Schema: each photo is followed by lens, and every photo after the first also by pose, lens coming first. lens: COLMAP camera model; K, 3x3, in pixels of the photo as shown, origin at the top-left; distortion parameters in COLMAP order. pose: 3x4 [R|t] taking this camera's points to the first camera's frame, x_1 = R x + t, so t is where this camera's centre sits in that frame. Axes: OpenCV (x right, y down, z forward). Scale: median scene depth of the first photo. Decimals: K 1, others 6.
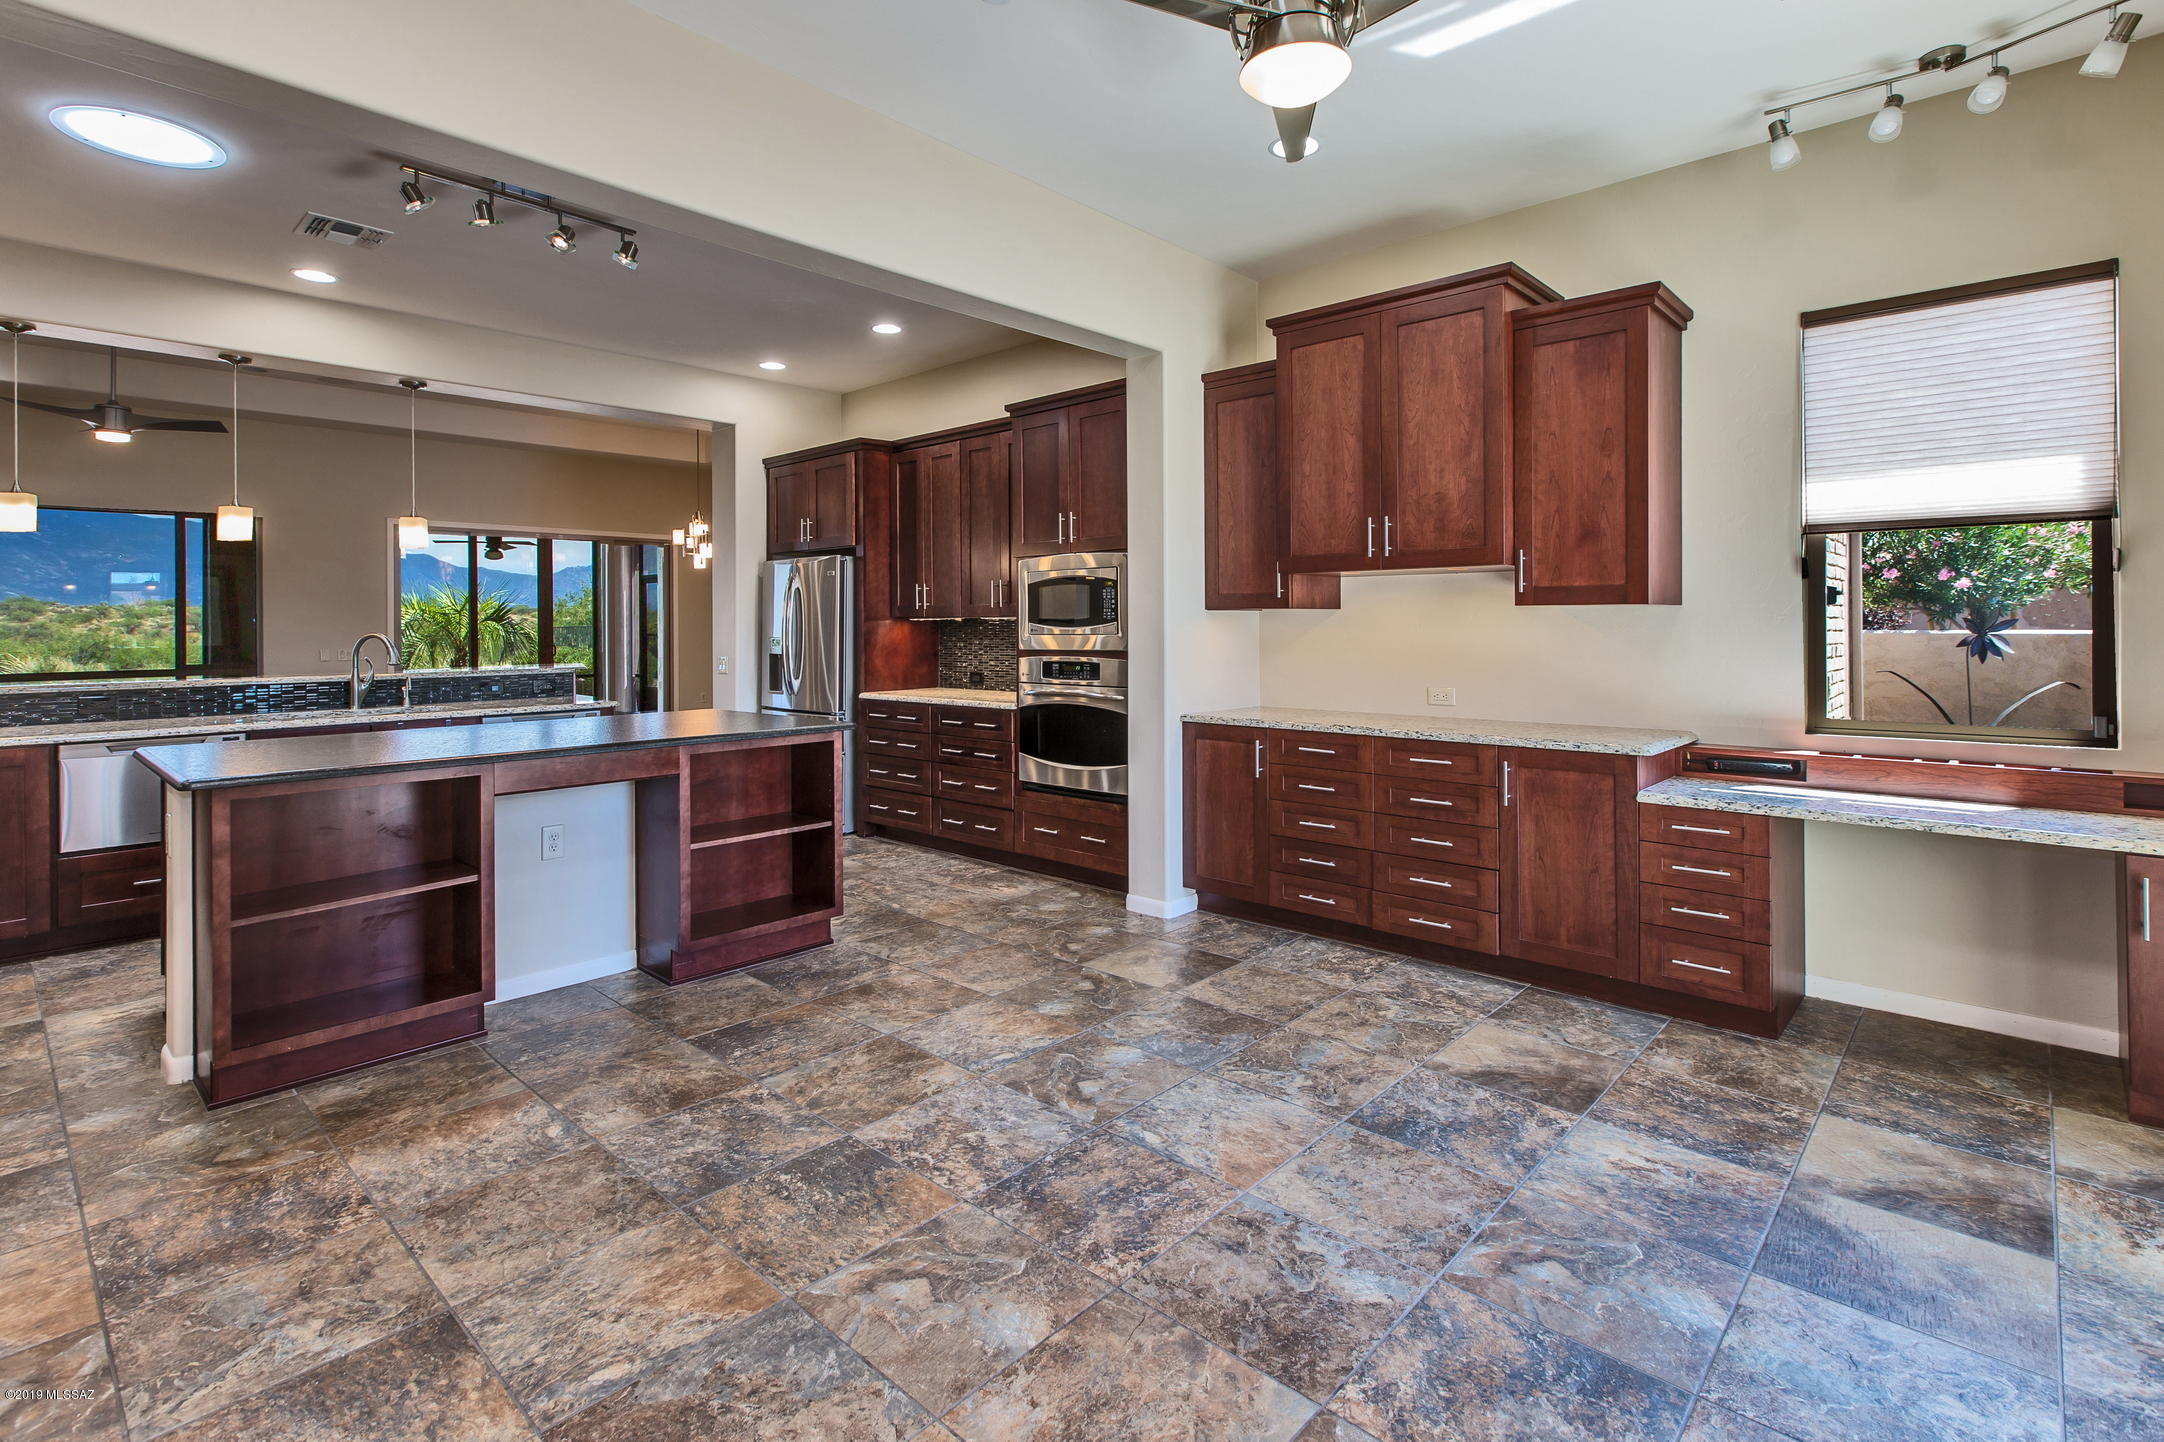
lens RADIAL K [[1014.1, 0, 1075.2], [0, 1014.1, 713.3], [0, 0, 1]] dist [-0.002296, 0.000033]
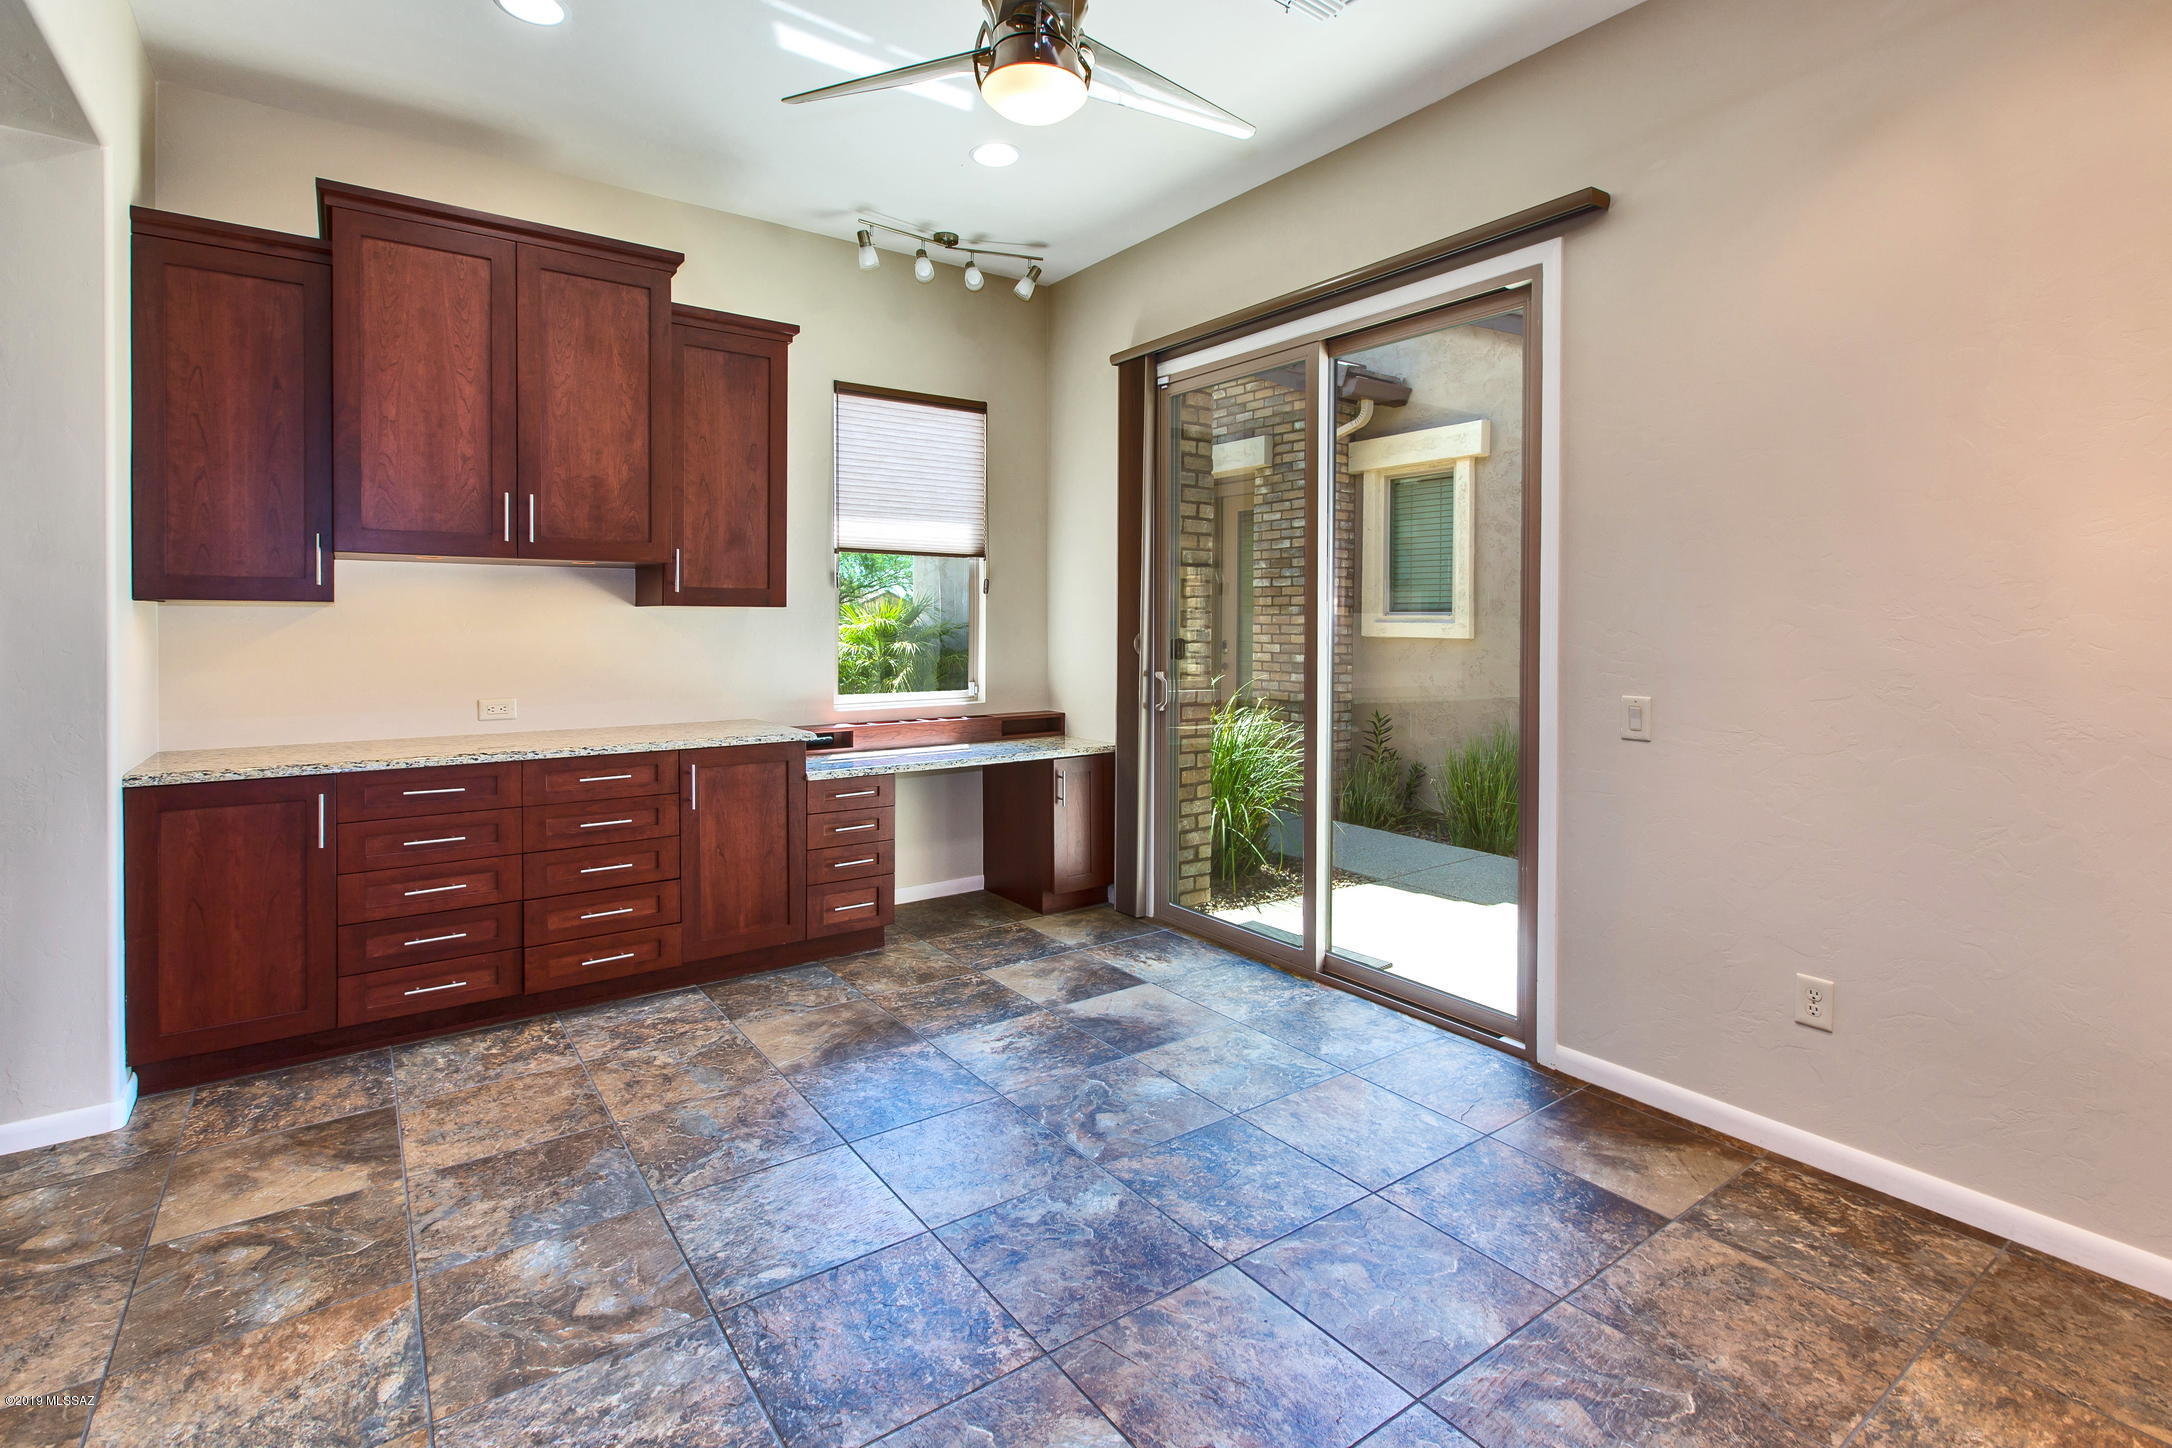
lens RADIAL K [[1017.9, 0, 1077.8], [0, 1017.9, 711.6], [0, 0, 1]] dist [-0.002296, 0.000033]
pose [[0.198202, -0.080403, 0.976858, -0.481268], [0.083453, 0.994395, 0.064914, -0.037841], [-0.976602, 0.068656, 0.203801, 0.451546]]
